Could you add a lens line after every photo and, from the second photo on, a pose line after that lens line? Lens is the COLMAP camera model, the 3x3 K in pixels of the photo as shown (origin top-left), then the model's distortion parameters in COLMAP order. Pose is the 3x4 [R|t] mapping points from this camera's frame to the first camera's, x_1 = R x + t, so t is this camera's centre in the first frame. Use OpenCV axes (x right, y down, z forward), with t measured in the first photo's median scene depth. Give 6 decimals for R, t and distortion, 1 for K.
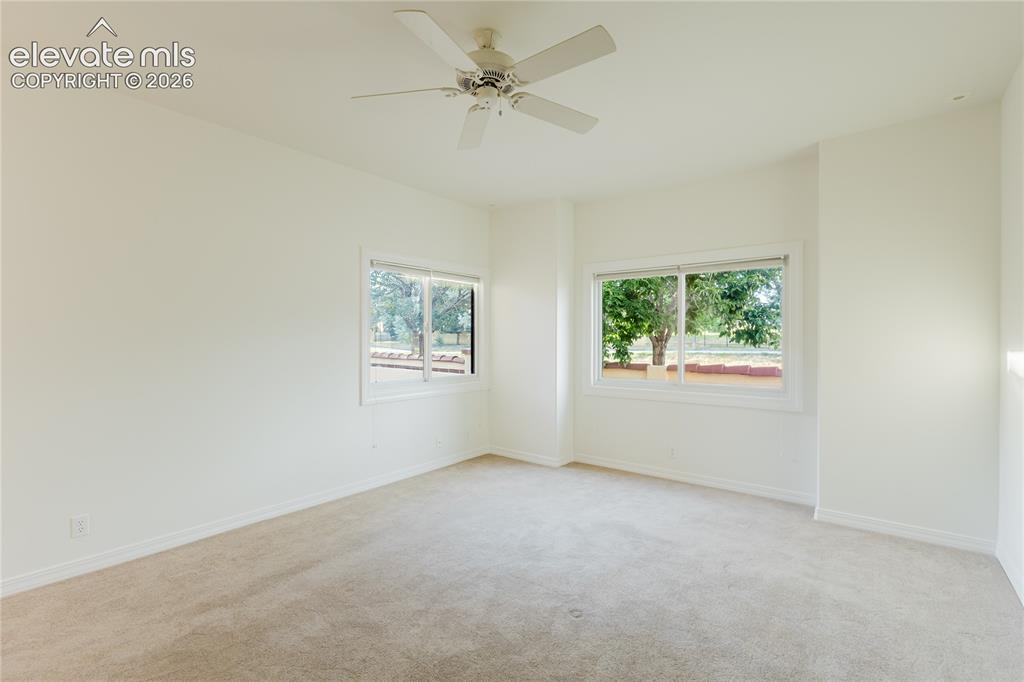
lens RADIAL K [[472.8, 0, 506.0], [0, 472.8, 339.0], [0, 0, 1]] dist [-0.002823, -0.000601]
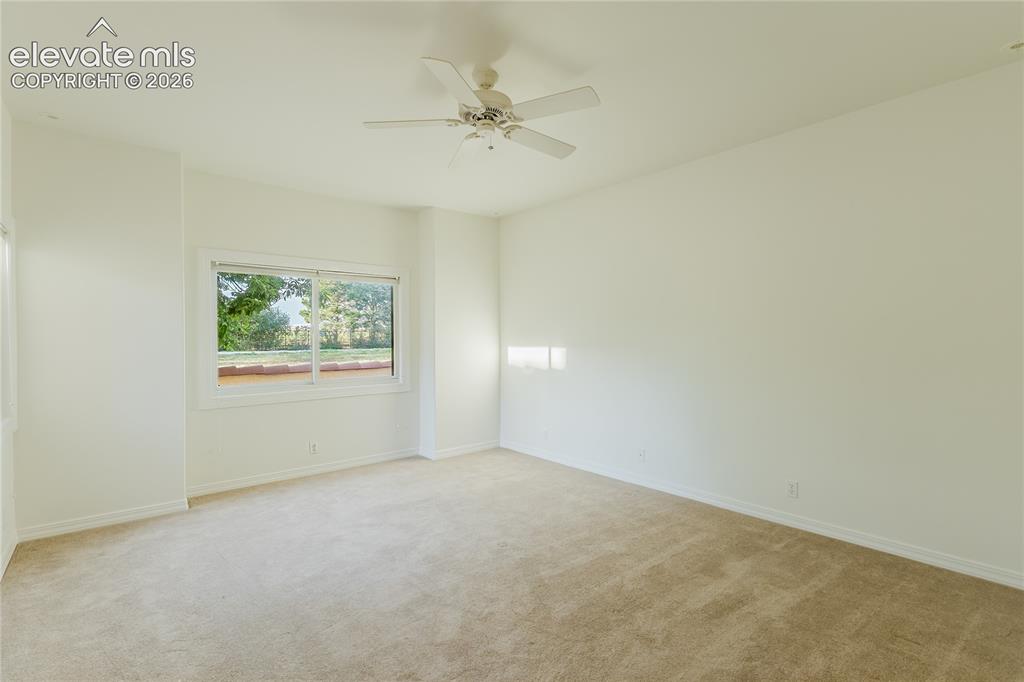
lens RADIAL K [[472.8, 0, 505.3], [0, 472.8, 338.6], [0, 0, 1]] dist [-0.002823, -0.000601]
pose [[0.198533, -0.008612, 0.980056, -0.600498], [0.013393, 0.999892, 0.006073, -0.004301], [-0.980003, 0.011921, 0.198627, 0.378237]]
